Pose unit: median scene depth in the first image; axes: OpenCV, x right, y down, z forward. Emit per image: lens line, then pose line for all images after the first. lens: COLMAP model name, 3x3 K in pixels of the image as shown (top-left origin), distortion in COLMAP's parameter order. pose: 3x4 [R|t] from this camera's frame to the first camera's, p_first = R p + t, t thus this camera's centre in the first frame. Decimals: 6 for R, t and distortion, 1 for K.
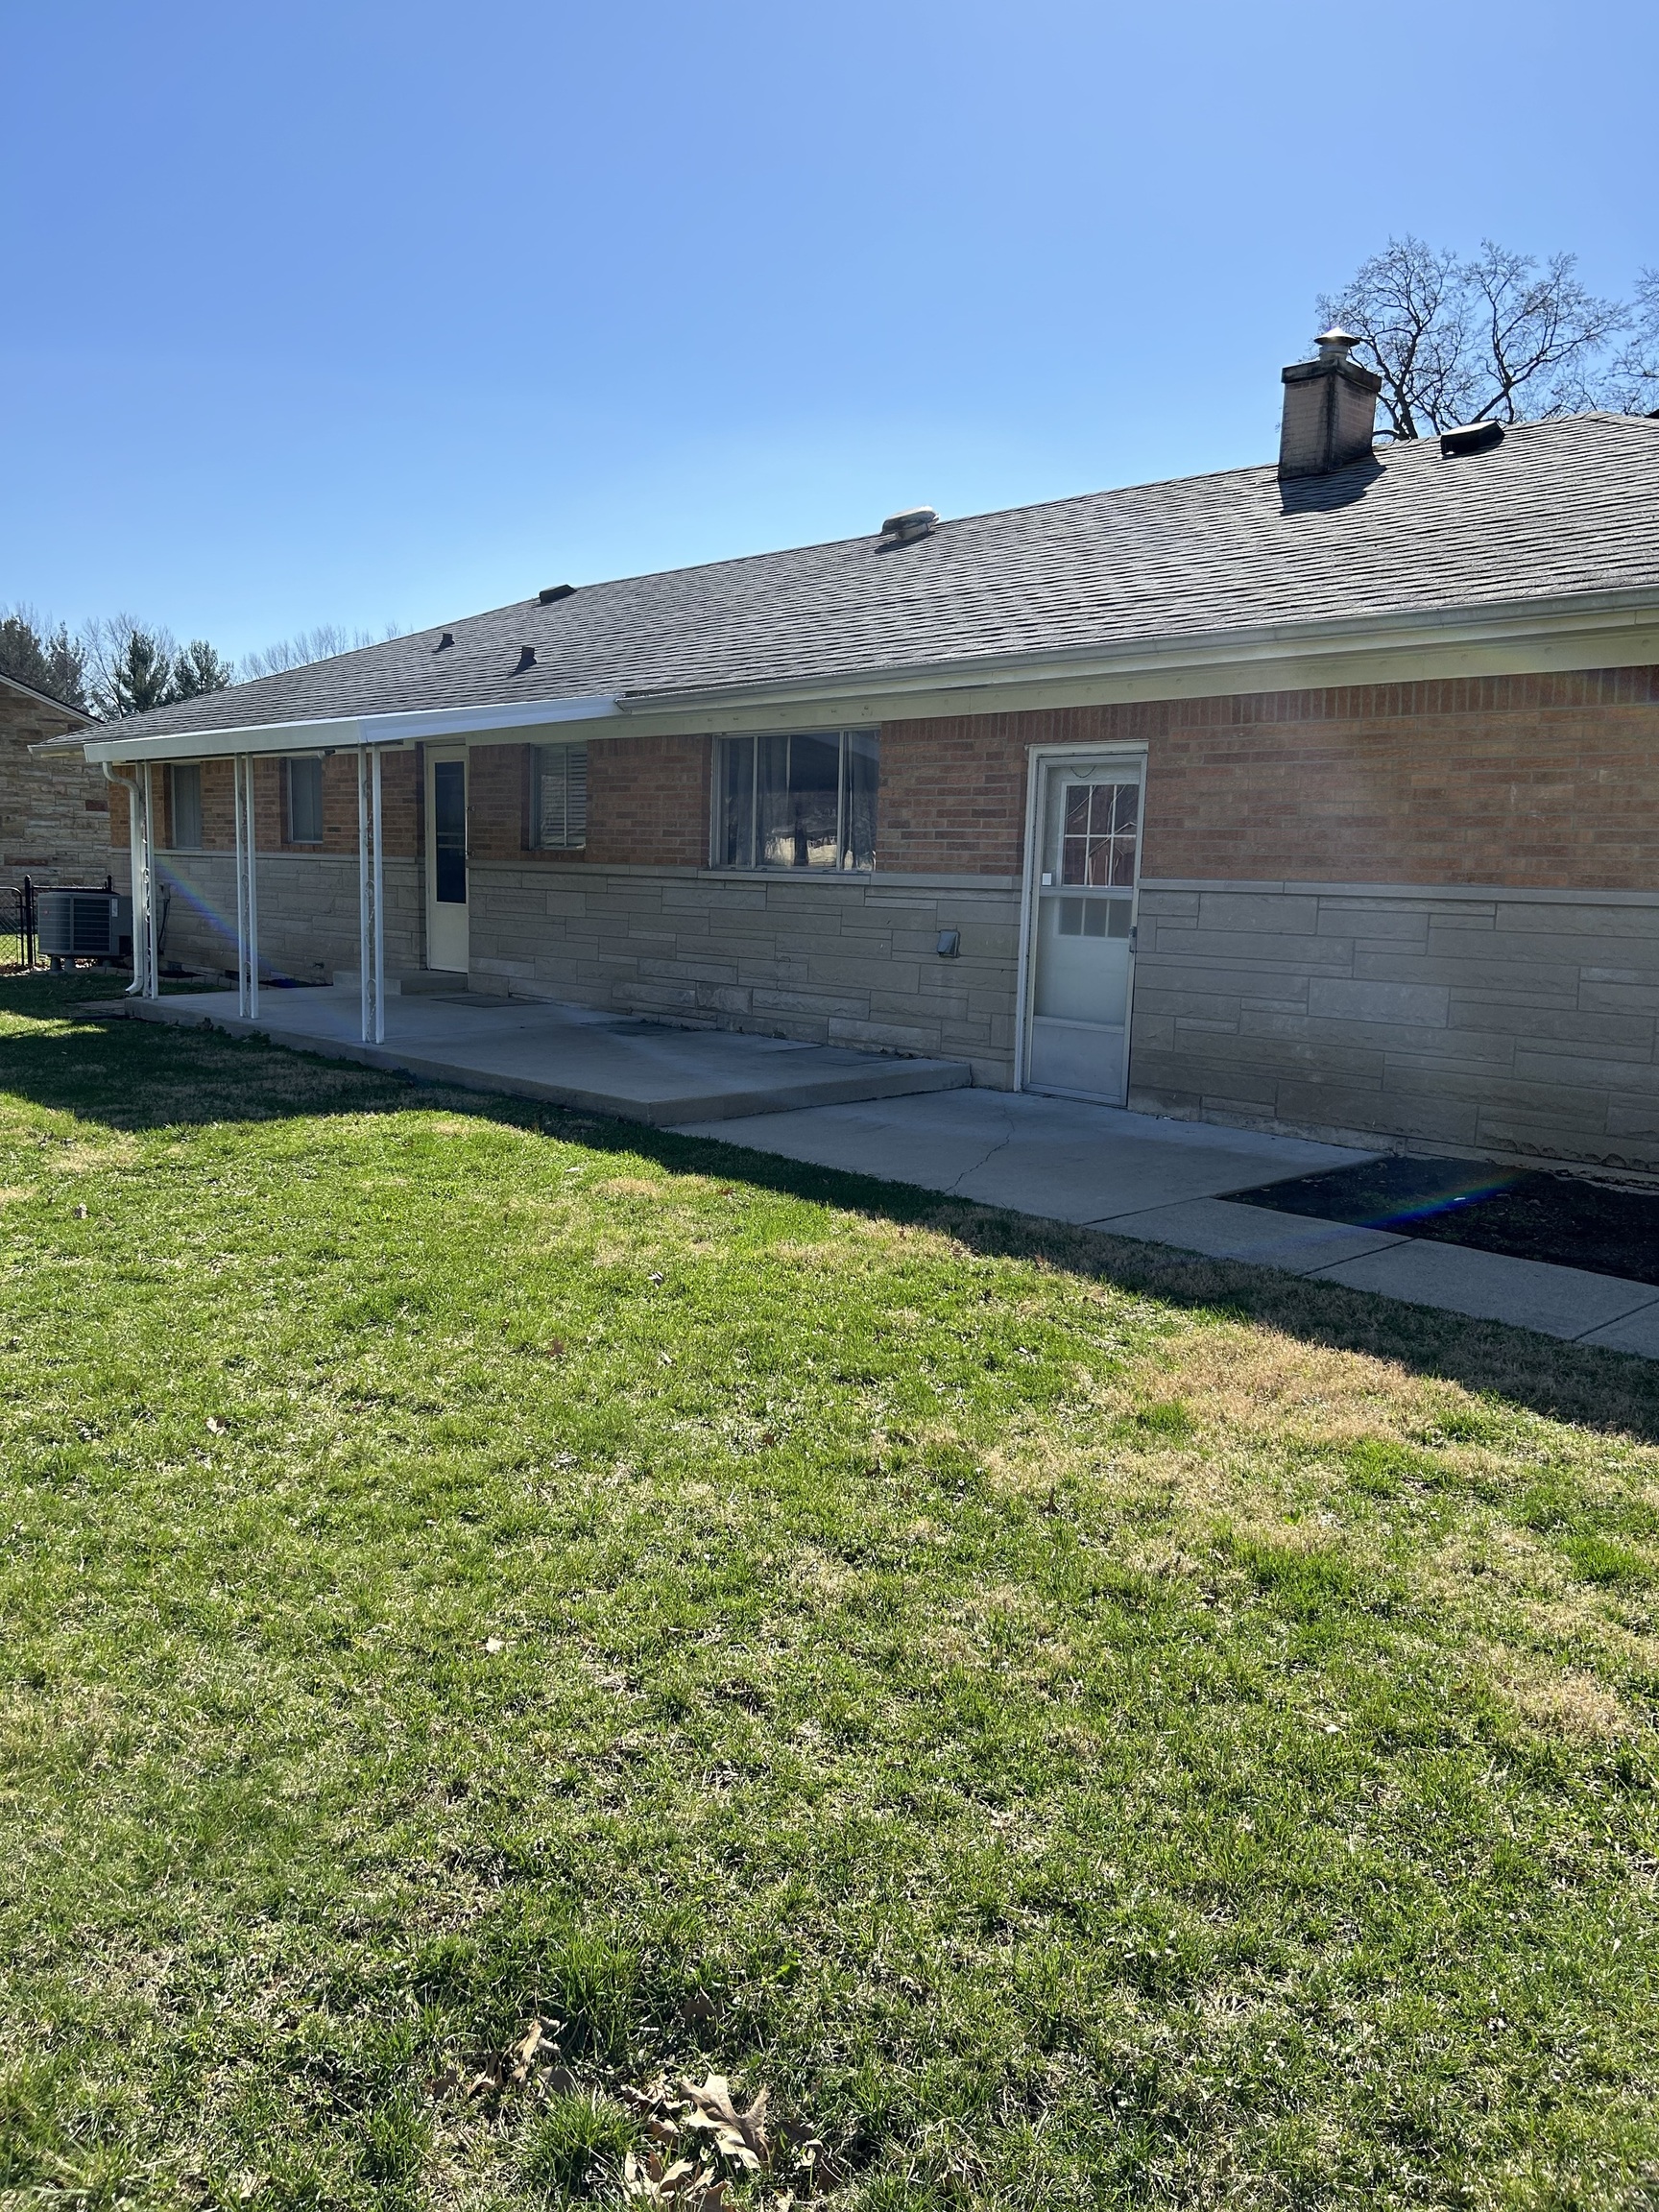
lens RADIAL K [[1673.0, 0, 824.5], [0, 1673.0, 1102.9], [0, 0, 1]] dist [0.054270, -0.051378]
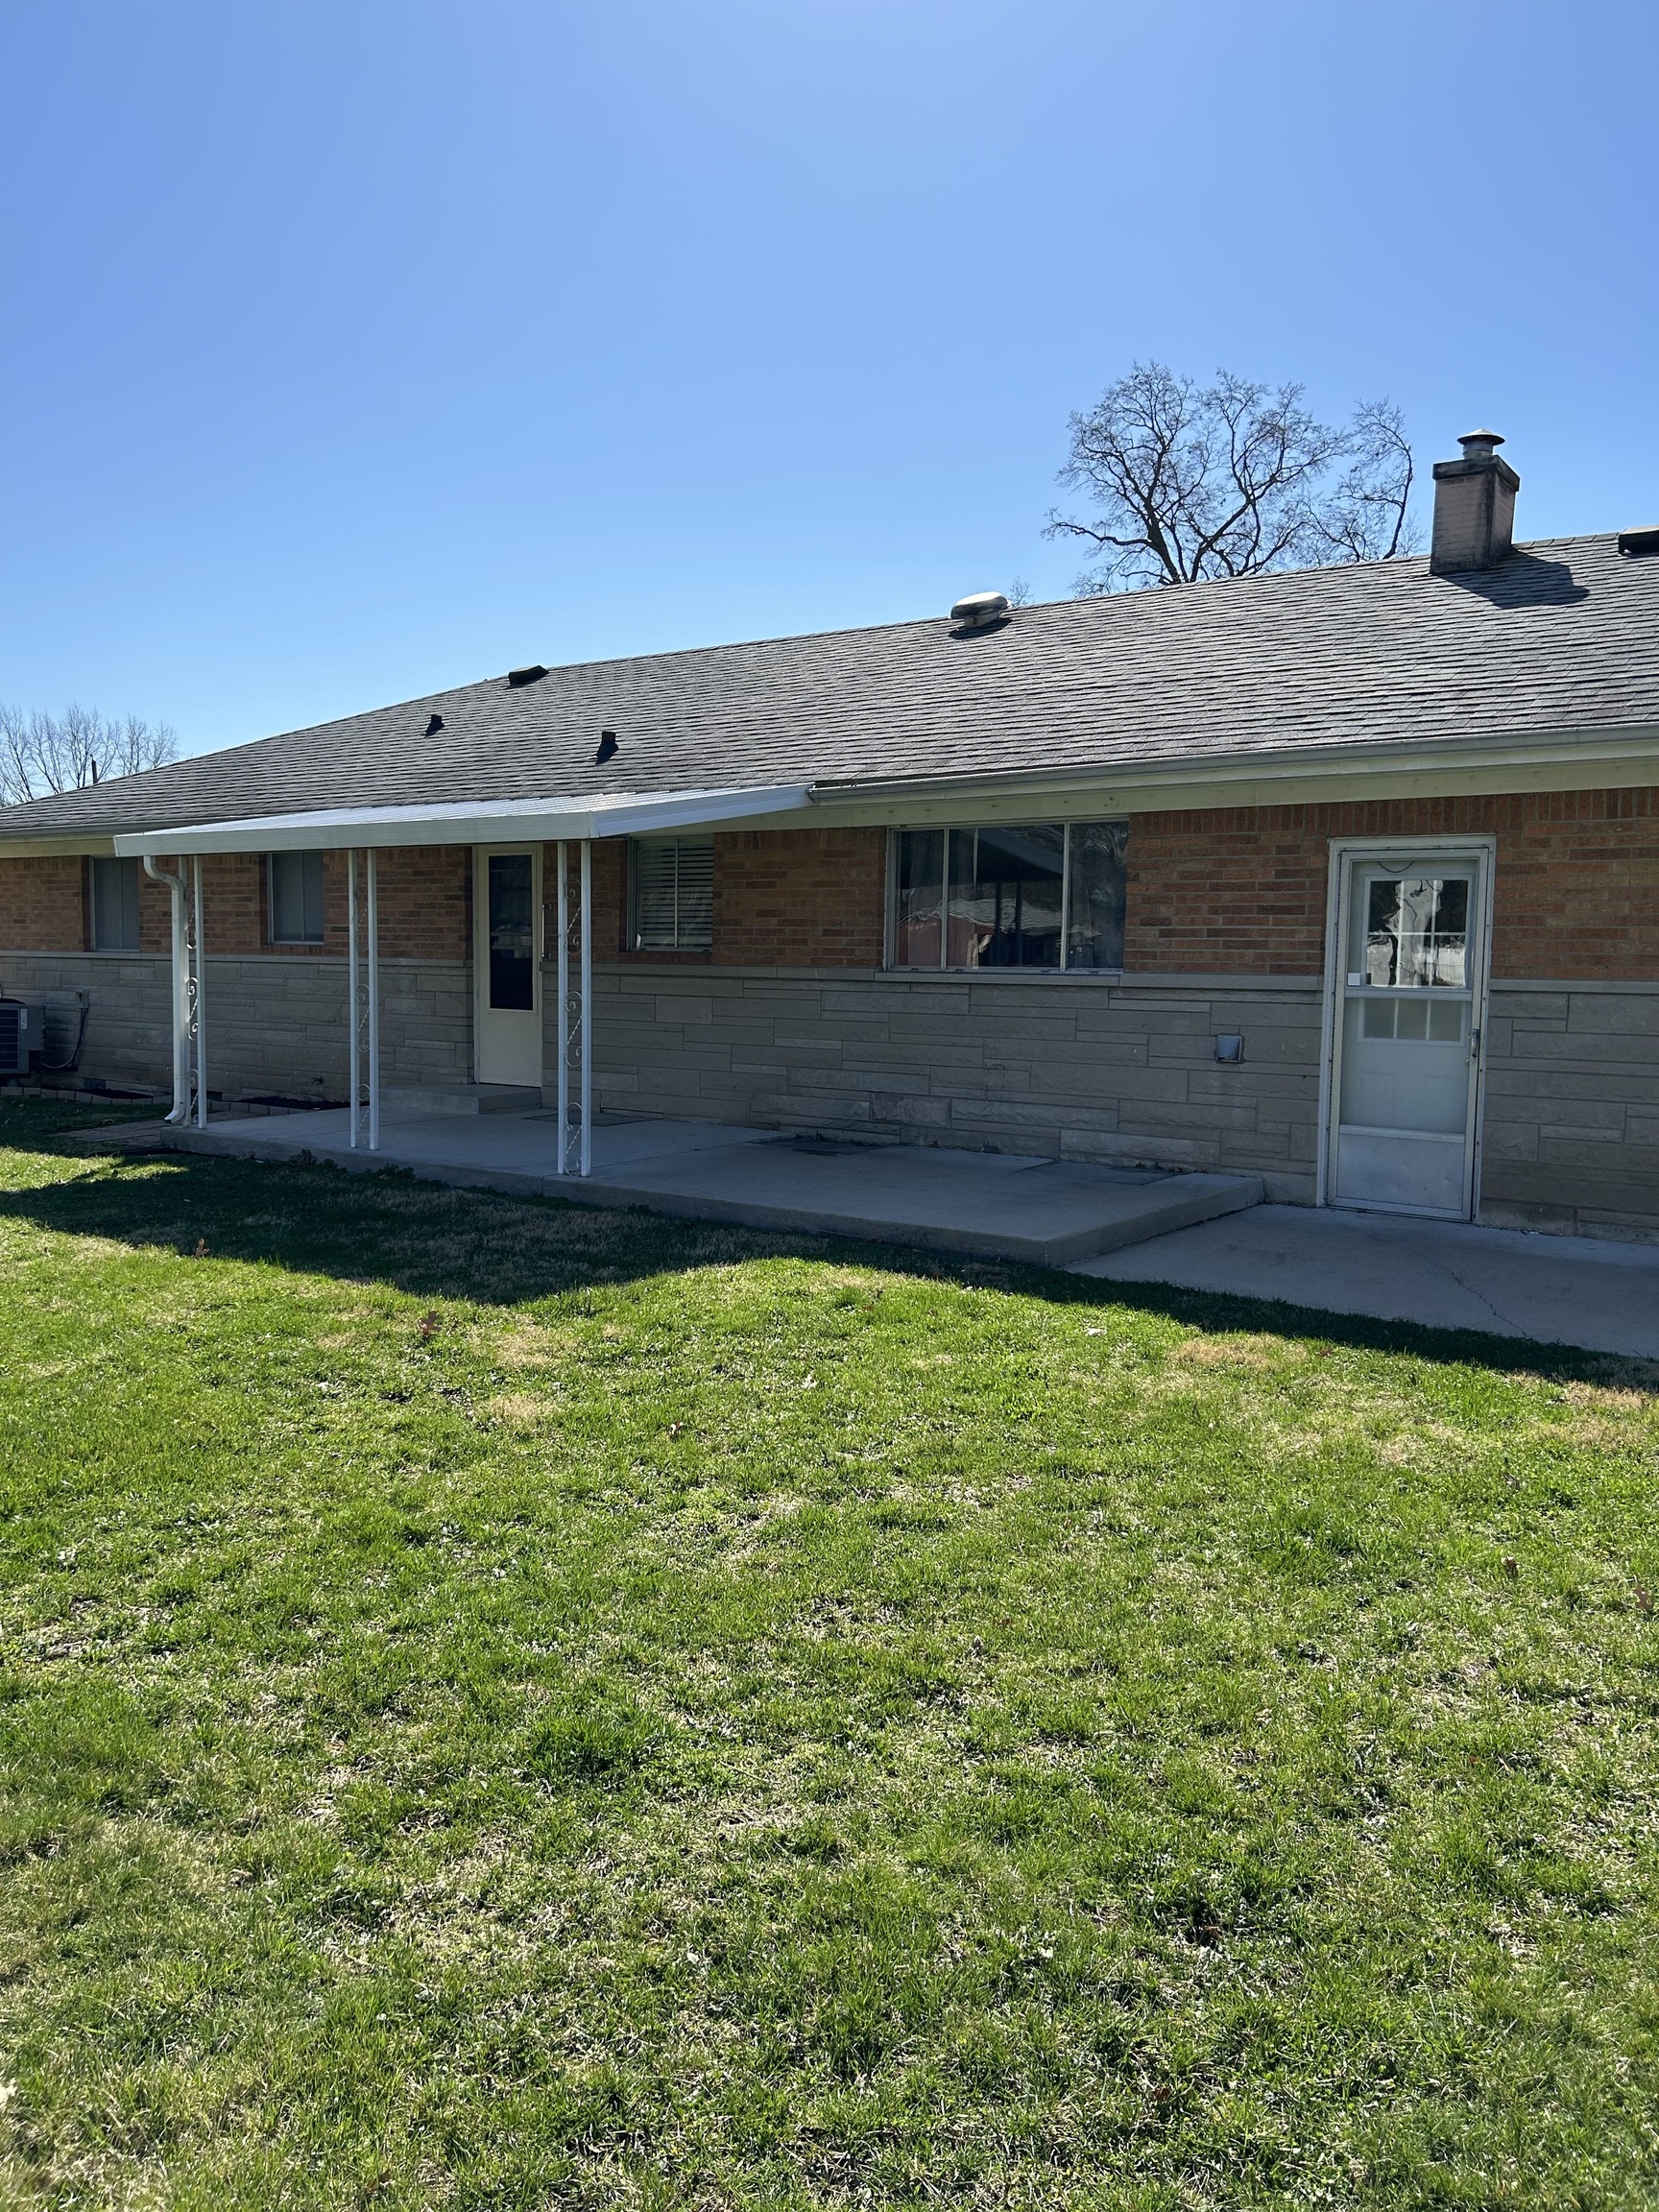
lens RADIAL K [[1673.0, 0, 822.4], [0, 1673.0, 1086.6], [0, 0, 1]] dist [0.054270, -0.051378]
pose [[0.983561, -0.025725, 0.178732, -0.274107], [0.036263, 0.997775, -0.055944, -0.026366], [-0.176895, 0.061506, 0.982306, 0.108298]]
